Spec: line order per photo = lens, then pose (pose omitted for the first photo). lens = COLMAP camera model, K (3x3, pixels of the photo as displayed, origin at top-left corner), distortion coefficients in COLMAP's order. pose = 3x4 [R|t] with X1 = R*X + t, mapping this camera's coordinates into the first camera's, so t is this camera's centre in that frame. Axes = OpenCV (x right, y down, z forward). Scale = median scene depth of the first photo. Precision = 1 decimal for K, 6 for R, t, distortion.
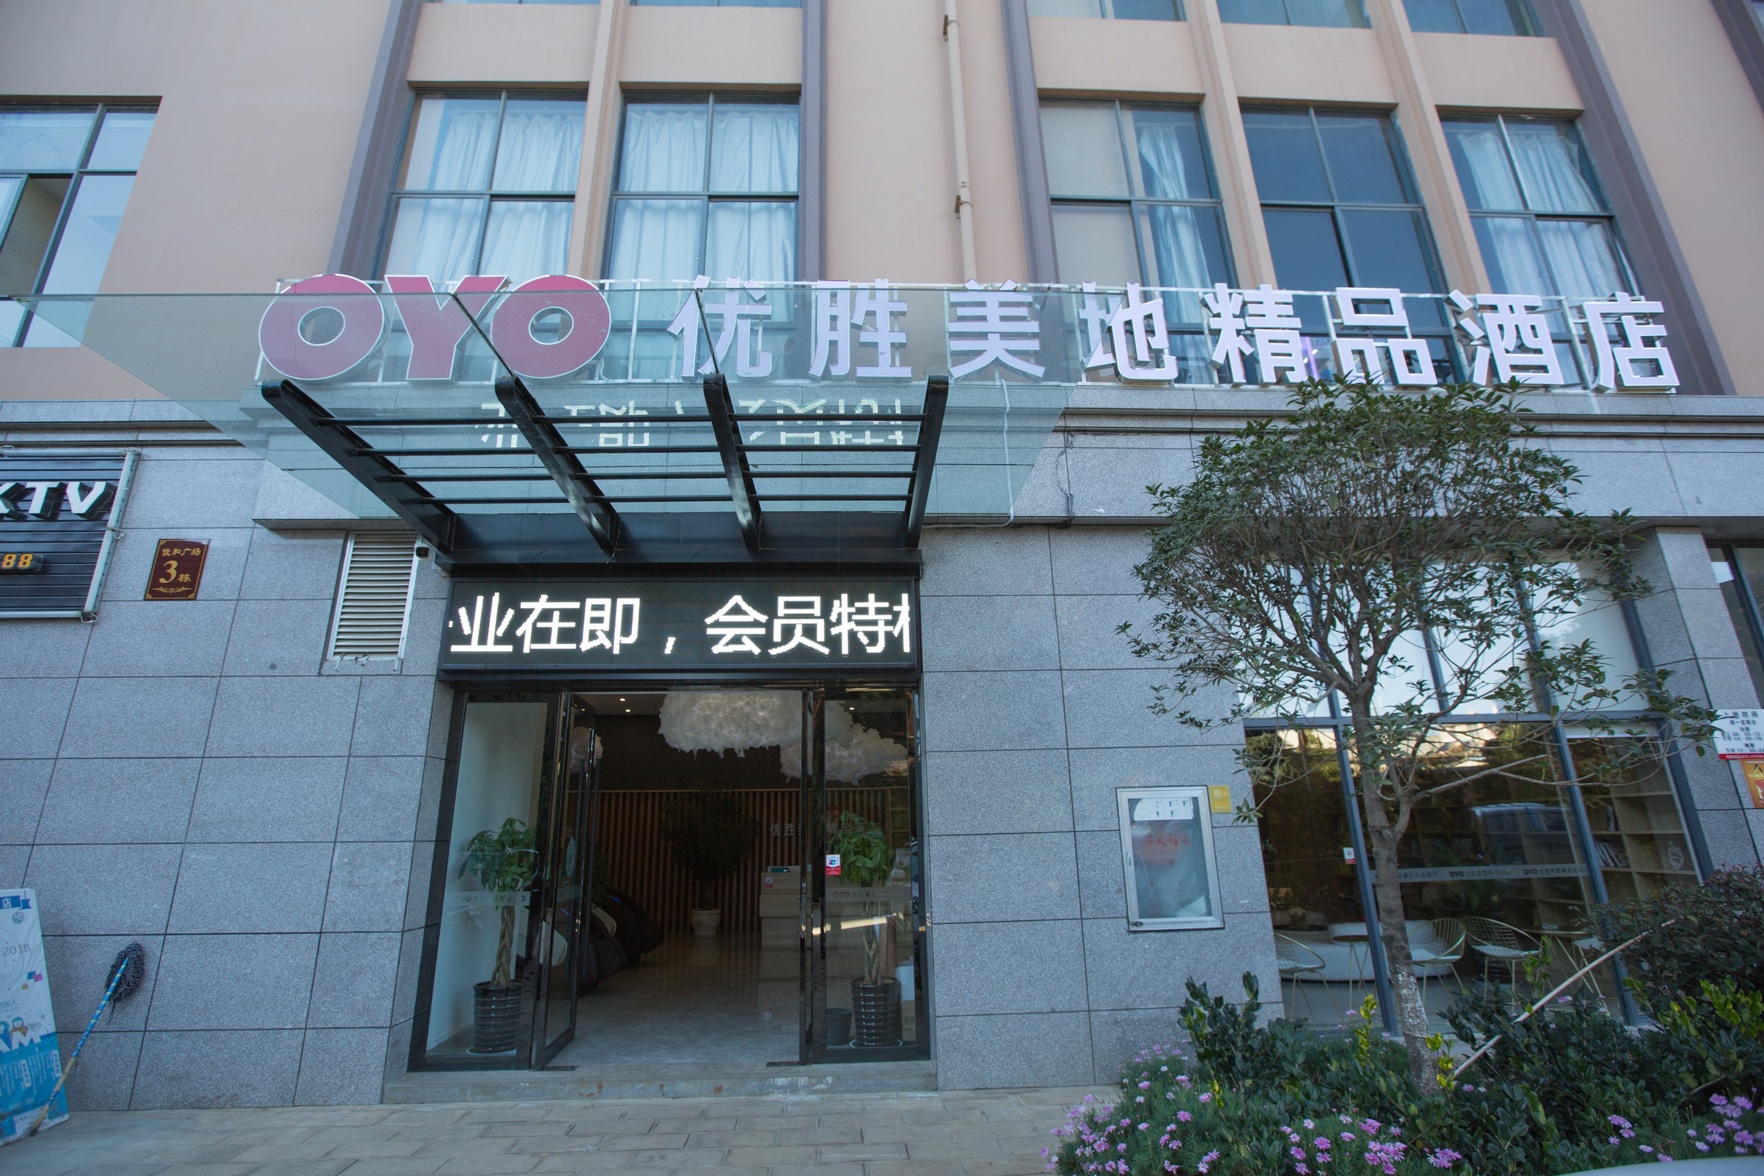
lens RADIAL K [[812.9, 0, 876.5], [0, 812.9, 578.9], [0, 0, 1]] dist [-0.049805, 0.016779]
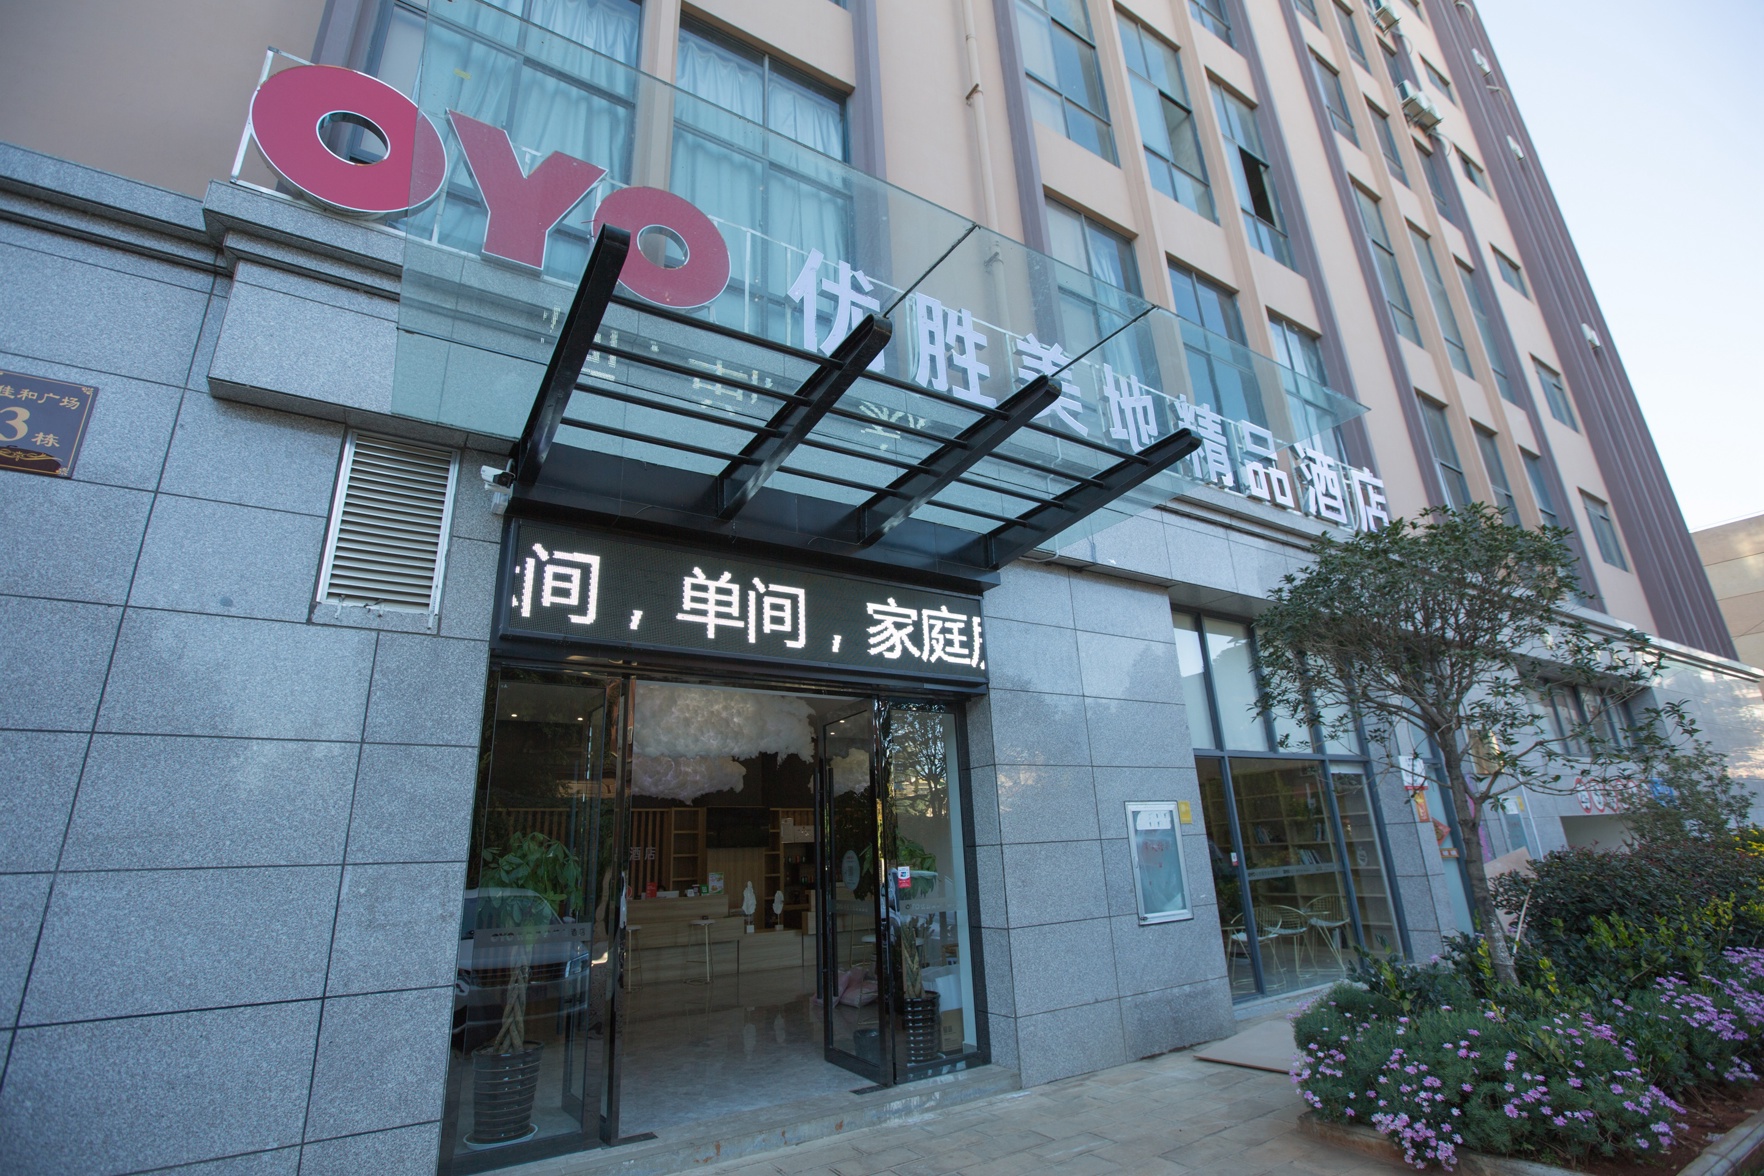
lens RADIAL K [[812.9, 0, 876.5], [0, 812.9, 578.9], [0, 0, 1]] dist [-0.049805, 0.016779]
pose [[0.867726, 0.145048, 0.475407, -0.558804], [-0.126245, 0.989423, -0.071449, 0.064756], [-0.480742, 0.001980, 0.876860, 0.143591]]
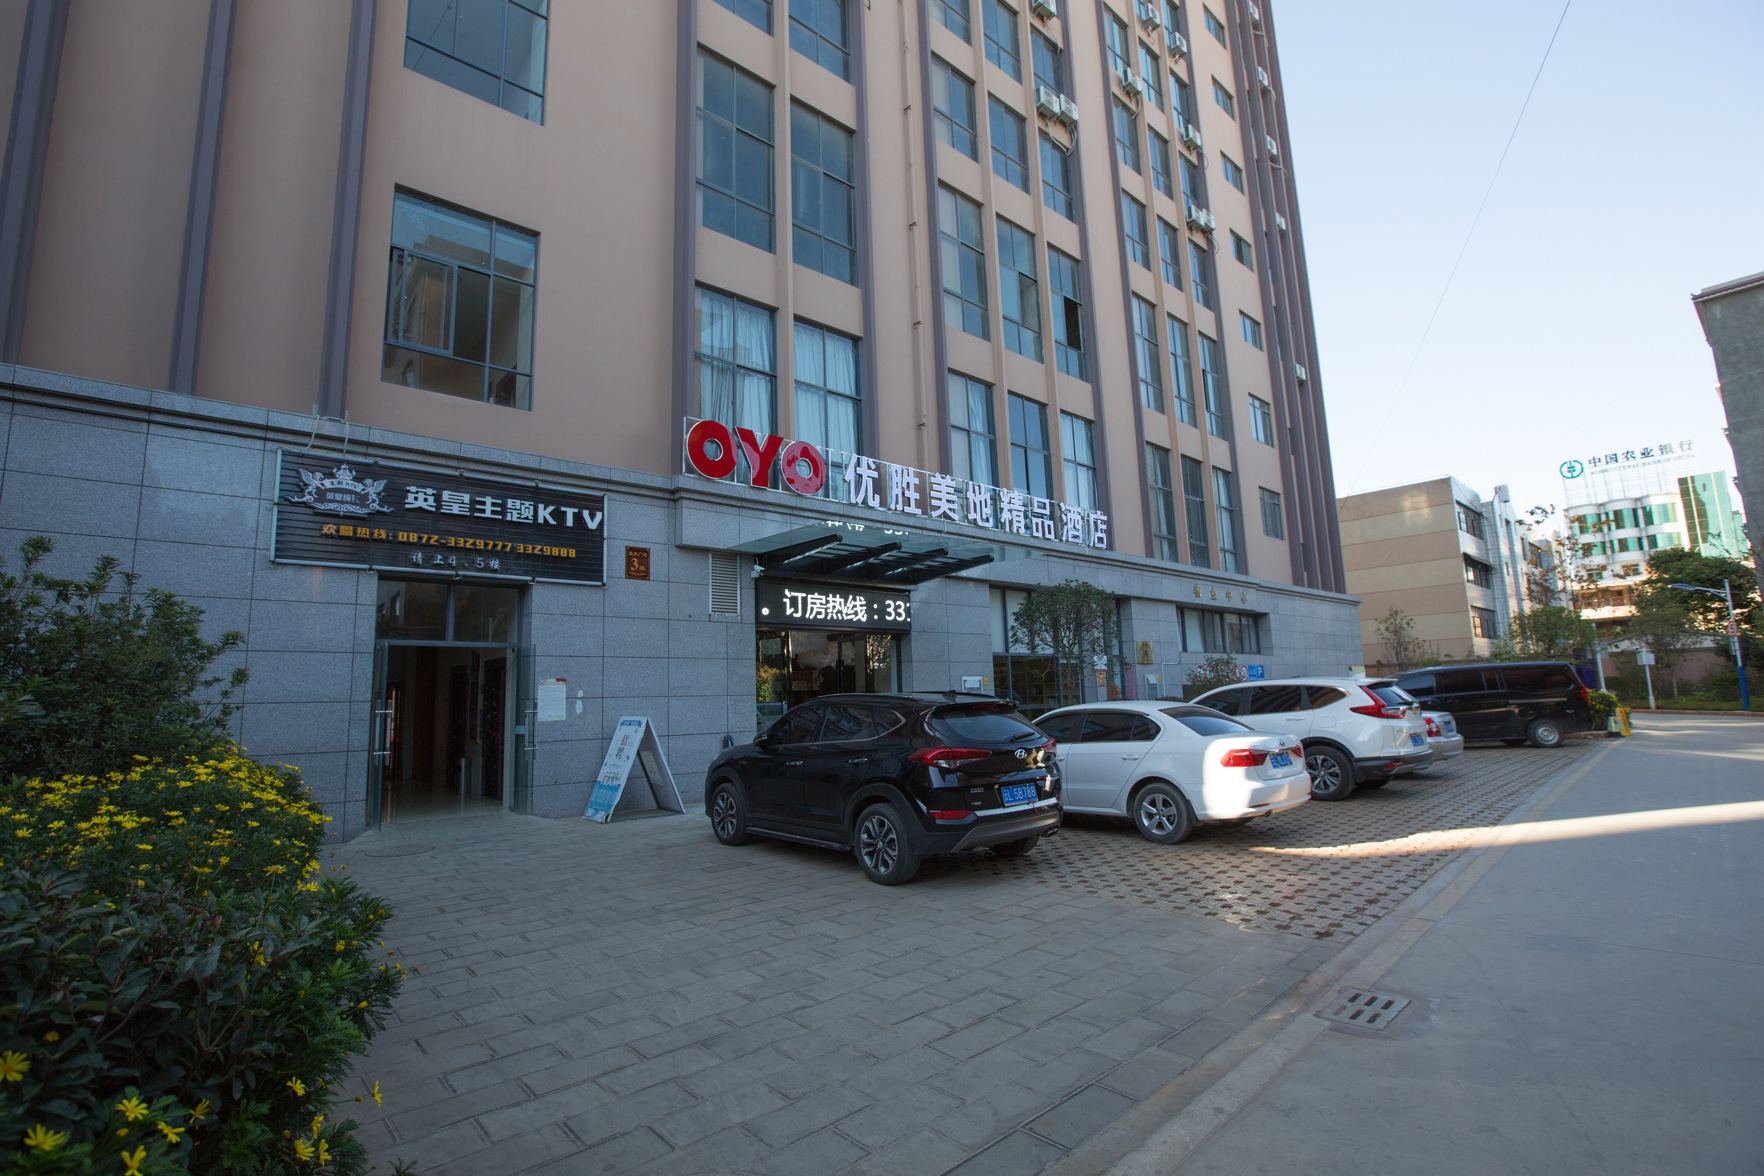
lens RADIAL K [[812.9, 0, 876.5], [0, 812.9, 578.9], [0, 0, 1]] dist [-0.049805, 0.016779]
pose [[0.774323, 0.089308, 0.626457, -1.603036], [-0.175537, 0.981453, 0.077054, -0.222541], [-0.607957, -0.169631, 0.775638, -0.890490]]
